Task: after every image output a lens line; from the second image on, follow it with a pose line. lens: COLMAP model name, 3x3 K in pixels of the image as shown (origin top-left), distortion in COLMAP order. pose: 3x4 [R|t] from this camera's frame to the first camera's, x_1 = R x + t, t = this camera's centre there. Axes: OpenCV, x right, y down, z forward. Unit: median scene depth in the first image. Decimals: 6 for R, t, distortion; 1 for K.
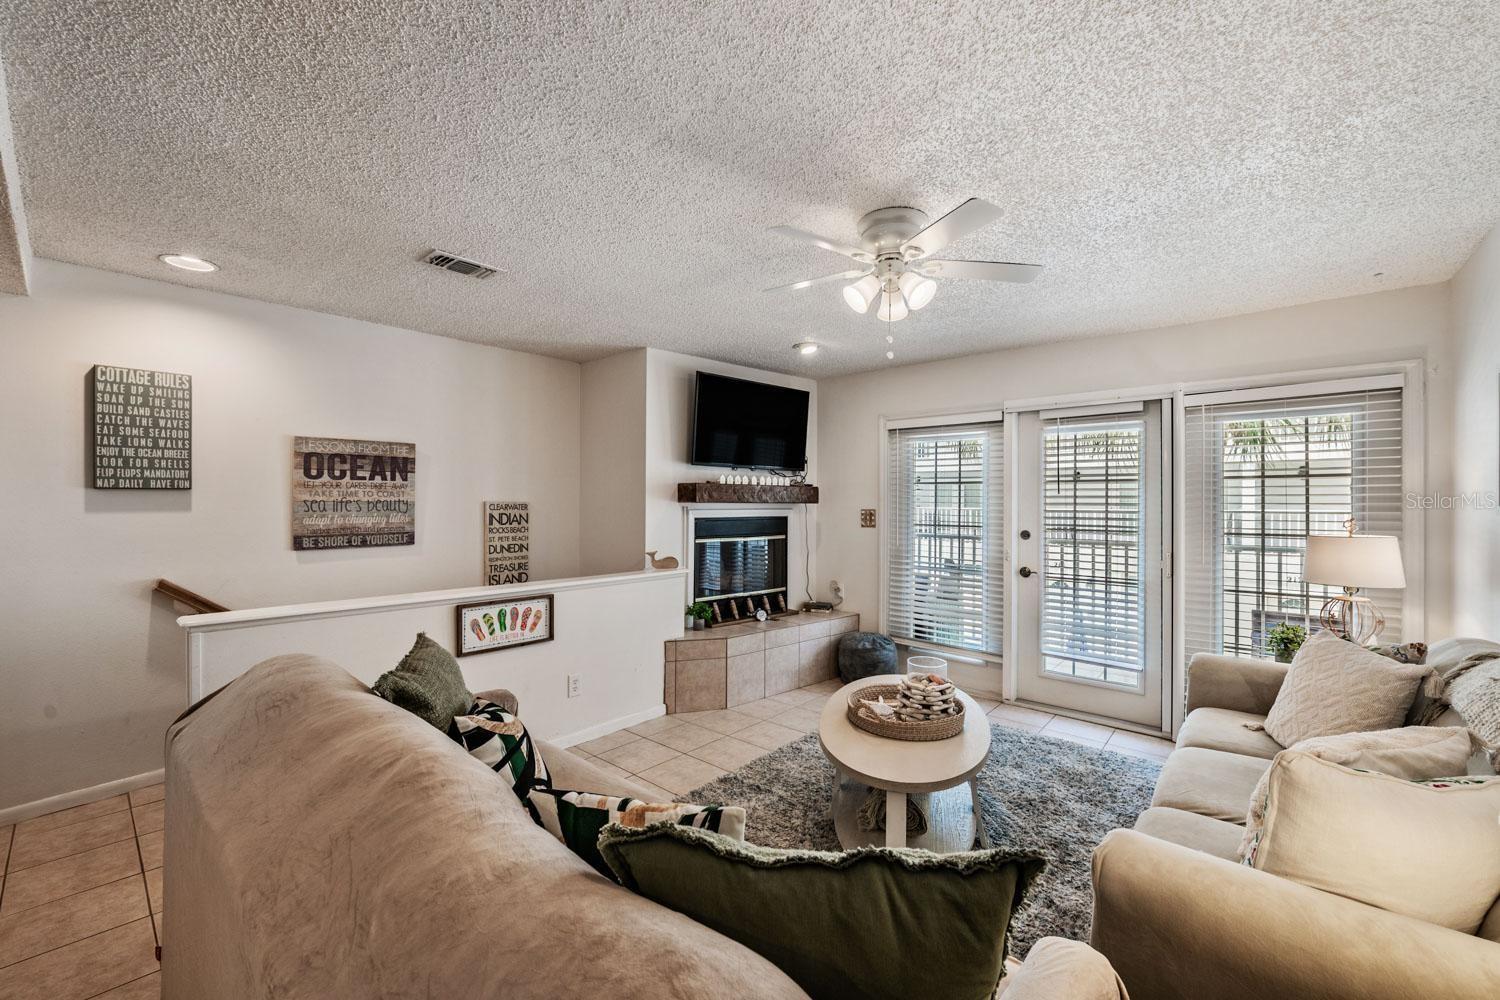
lens RADIAL K [[594.9, 0, 750.6], [0, 594.9, 496.3], [0, 0, 1]] dist [-0.003910, -0.004514]
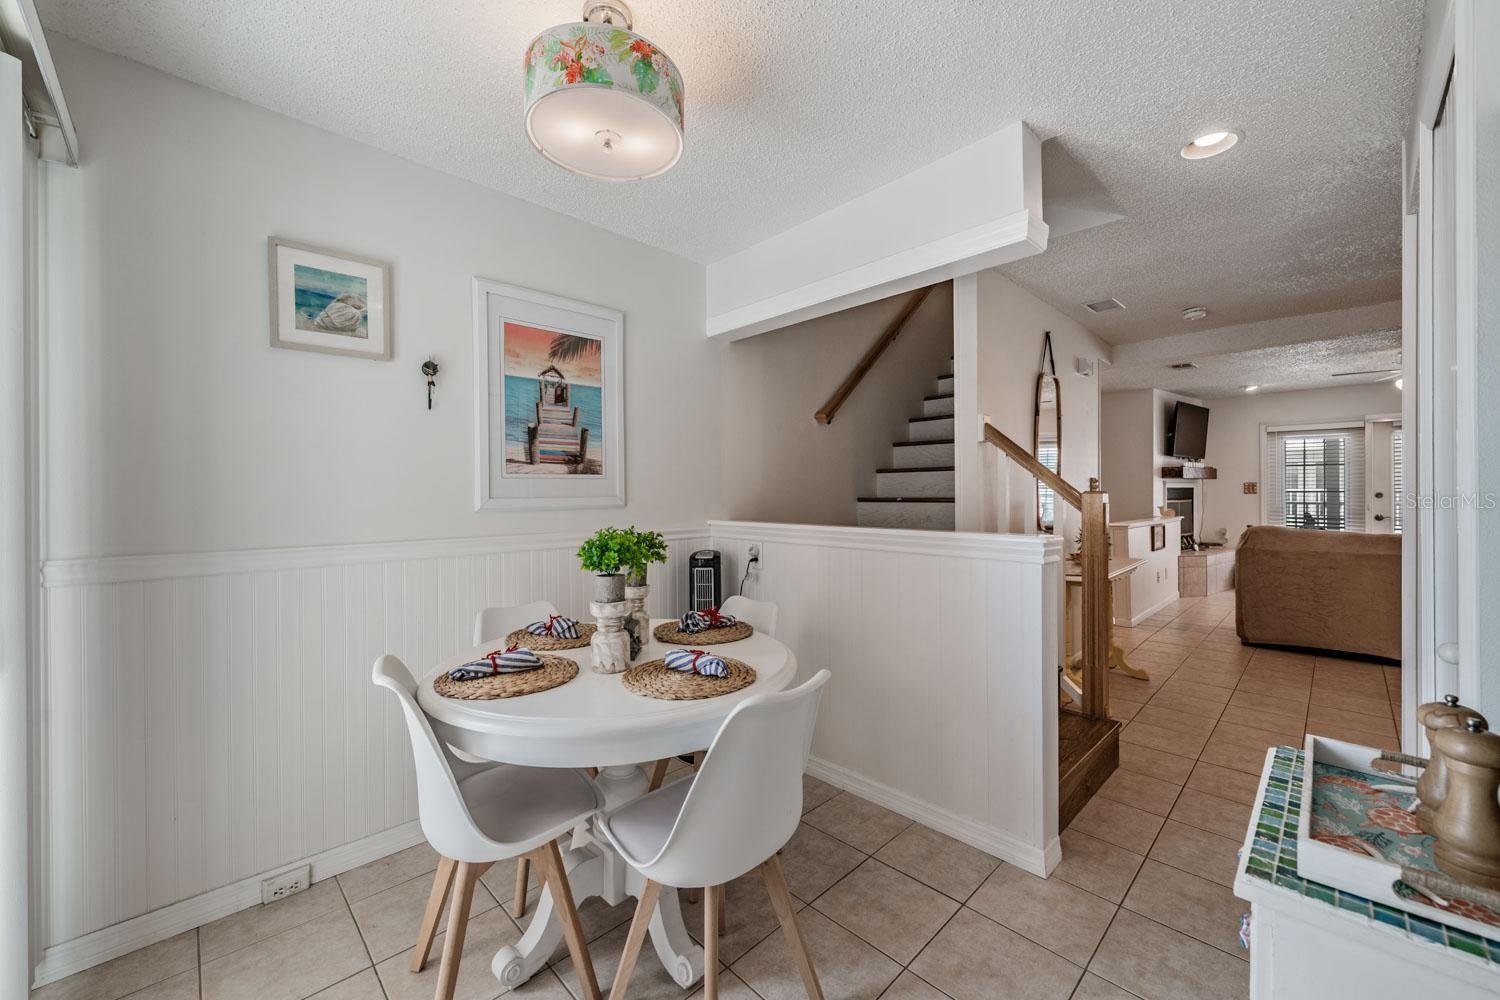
lens RADIAL K [[594.9, 0, 750.6], [0, 594.9, 496.3], [0, 0, 1]] dist [-0.003910, -0.004514]
pose [[0.997759, -0.013907, -0.065444, -1.279296], [0.014490, 0.999859, 0.008441, 0.032136], [0.065318, -0.009370, 0.997821, -0.834662]]
